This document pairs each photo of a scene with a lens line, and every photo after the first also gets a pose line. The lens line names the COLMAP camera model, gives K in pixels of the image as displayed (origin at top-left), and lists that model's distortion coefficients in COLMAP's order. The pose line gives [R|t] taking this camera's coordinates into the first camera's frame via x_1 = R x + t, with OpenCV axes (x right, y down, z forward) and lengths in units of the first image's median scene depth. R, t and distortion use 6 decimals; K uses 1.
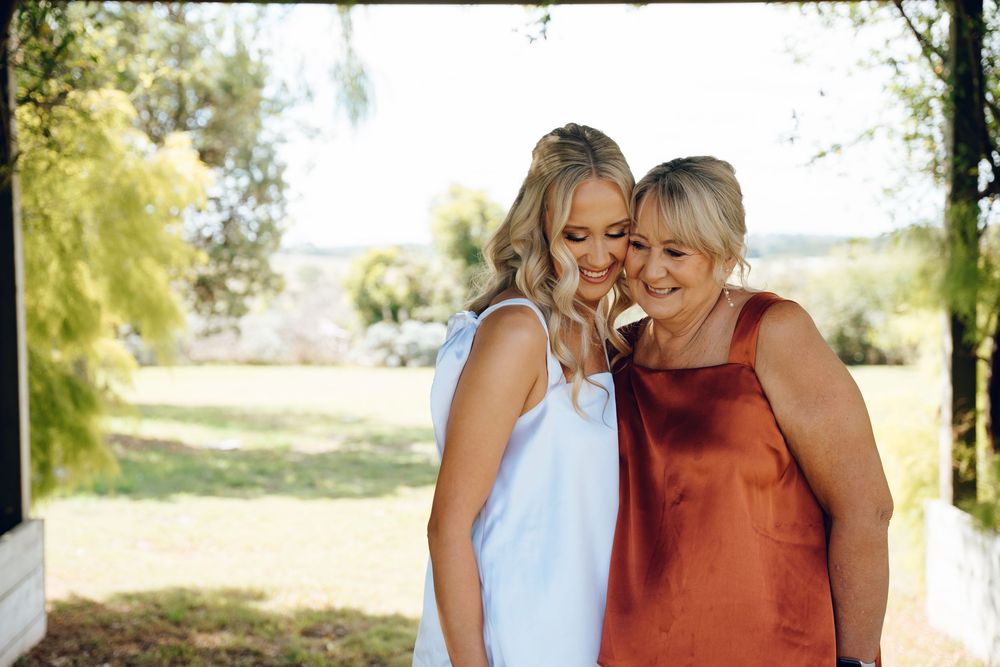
lens RADIAL K [[1478.8, 0, 500.3], [0, 1478.8, 333.5], [0, 0, 1]] dist [0.047314, 0.000000]
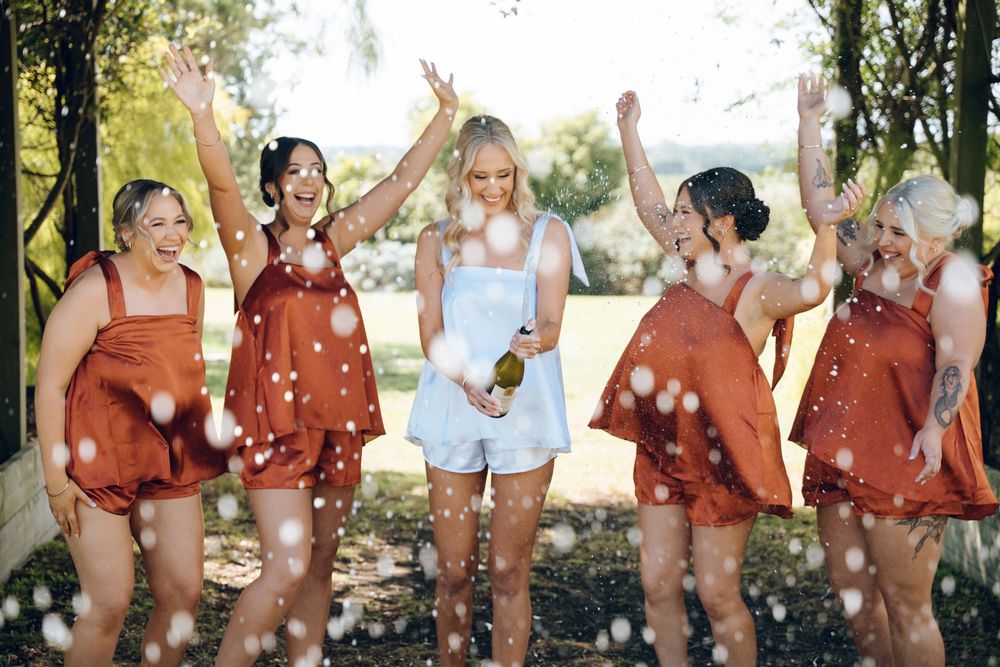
lens RADIAL K [[1963.6, 0, 501.6], [0, 1963.6, 333.1], [0, 0, 1]] dist [0.223789, 0.000000]
pose [[0.999857, 0.015813, 0.005912, 0.010108], [-0.016003, 0.999303, 0.033728, 0.018348], [-0.005374, -0.033818, 0.999414, -0.623540]]
